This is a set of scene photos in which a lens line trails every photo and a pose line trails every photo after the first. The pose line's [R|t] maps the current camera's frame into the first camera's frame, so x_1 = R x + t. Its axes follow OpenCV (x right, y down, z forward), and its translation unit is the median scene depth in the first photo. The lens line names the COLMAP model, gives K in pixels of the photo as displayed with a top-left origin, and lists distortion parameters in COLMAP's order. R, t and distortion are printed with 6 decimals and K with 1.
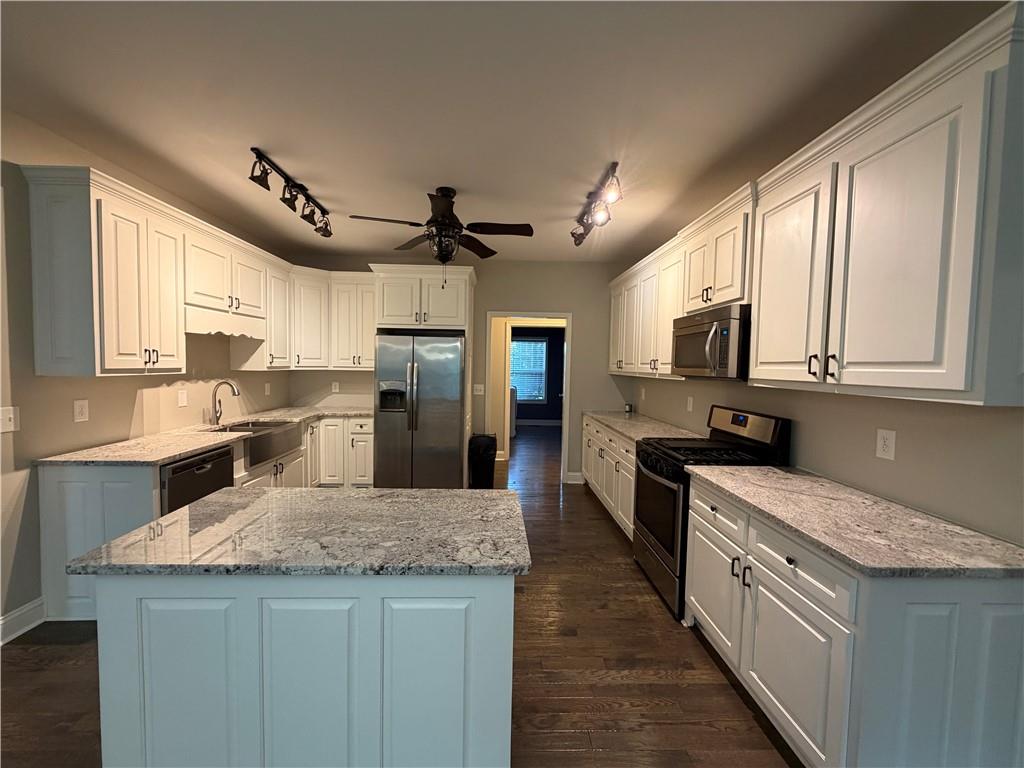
lens RADIAL K [[407.5, 0, 507.5], [0, 407.5, 383.2], [0, 0, 1]] dist [0.000285, -0.000140]
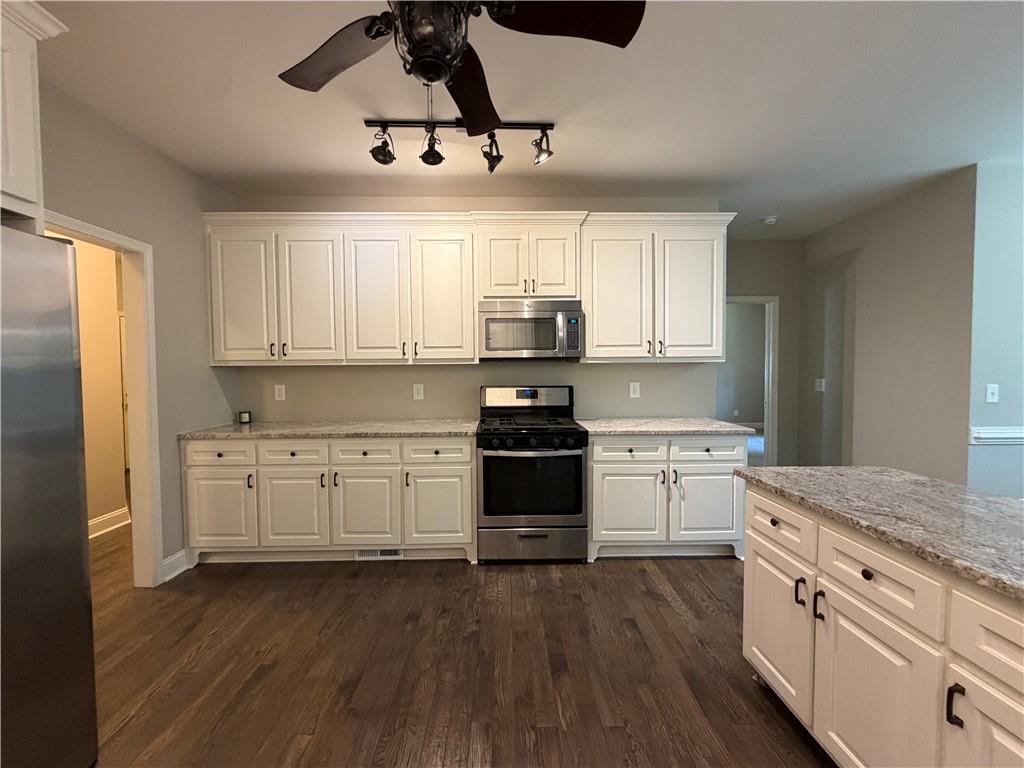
lens RADIAL K [[407.5, 0, 508.0], [0, 407.5, 382.6], [0, 0, 1]] dist [0.000285, -0.000140]
pose [[0.010565, -0.057025, 0.998317, -0.576209], [0.054041, 0.996946, 0.056375, -0.013562], [-0.998483, 0.053355, 0.013614, 0.929171]]
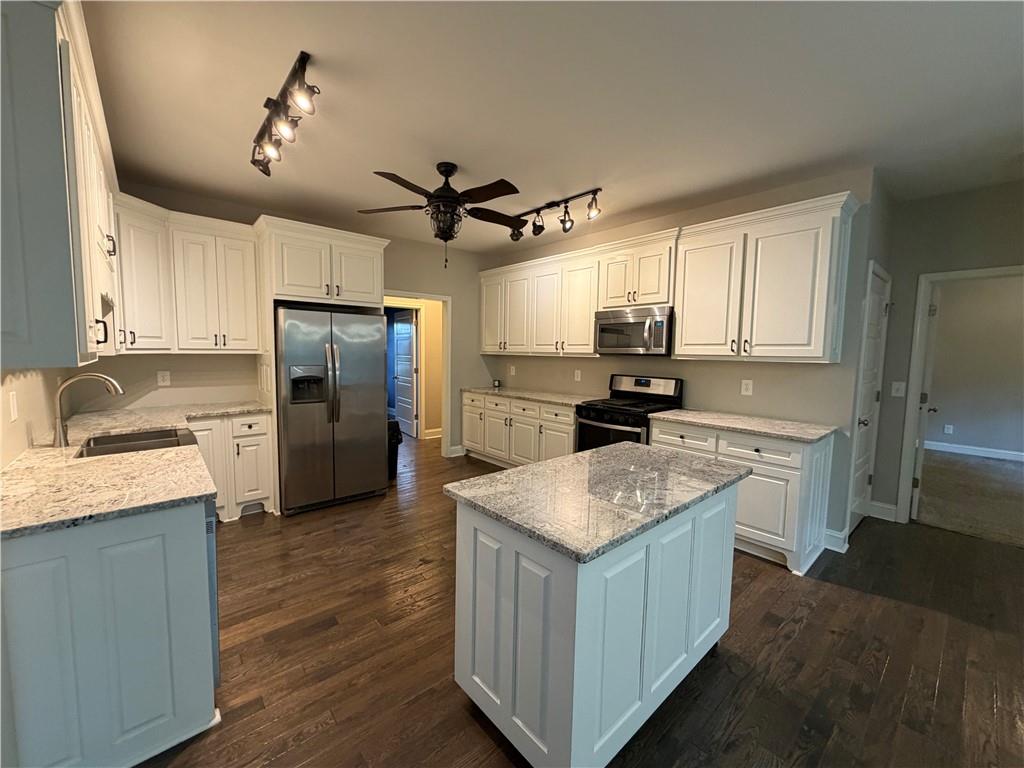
lens RADIAL K [[407.5, 0, 507.0], [0, 407.5, 382.7], [0, 0, 1]] dist [0.000285, -0.000140]
pose [[0.773465, -0.057960, 0.631183, -0.676328], [0.029743, 0.998032, 0.055200, -0.006481], [-0.633141, -0.023922, 0.773667, 0.142529]]
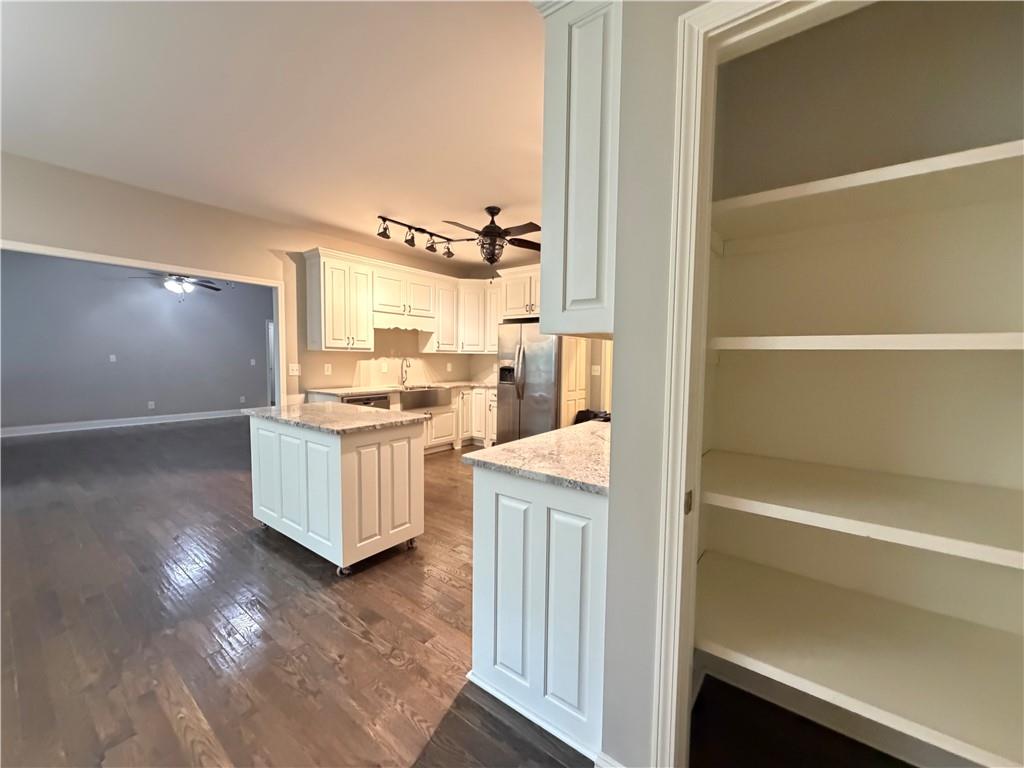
lens RADIAL K [[407.5, 0, 510.4], [0, 407.5, 388.4], [0, 0, 1]] dist [0.000285, -0.000140]
pose [[0.778930, 0.038000, -0.625958, 0.730262], [-0.028749, 0.999277, 0.024888, 0.070950], [0.626451, -0.001390, 0.779459, 0.008546]]
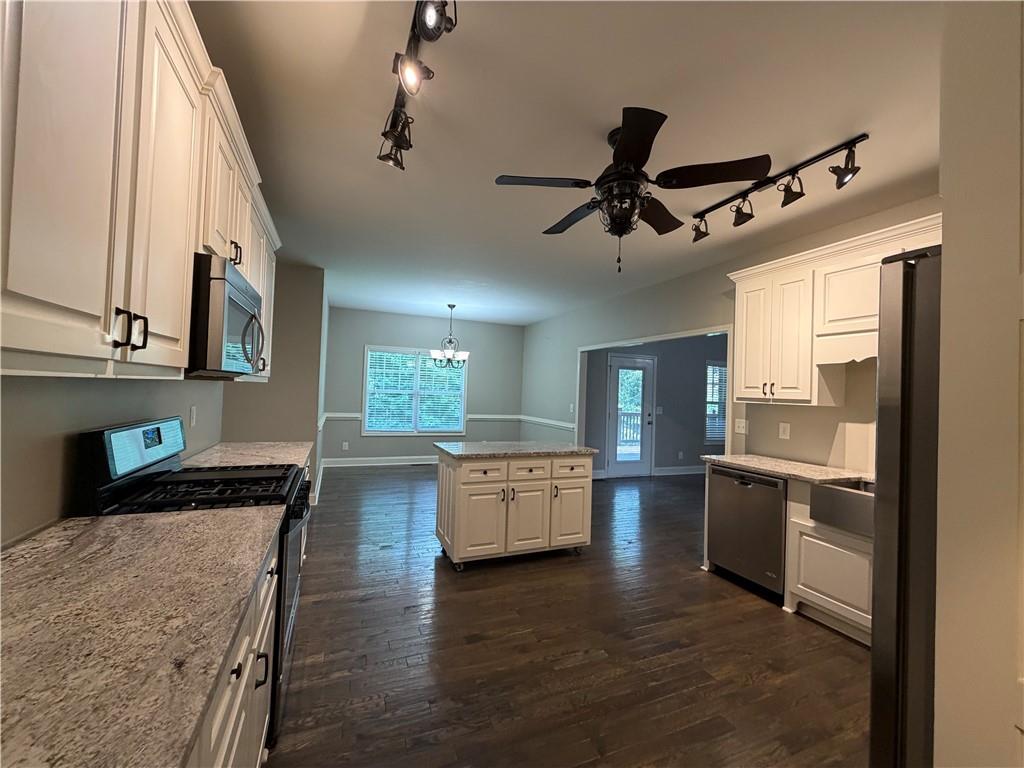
lens RADIAL K [[407.5, 0, 507.8], [0, 407.5, 383.3], [0, 0, 1]] dist [0.000285, -0.000140]
pose [[-0.933906, -0.059009, -0.352615, 0.255053], [-0.070291, 0.997341, 0.019264, -0.042542], [0.350541, 0.042776, -0.935570, 1.594167]]
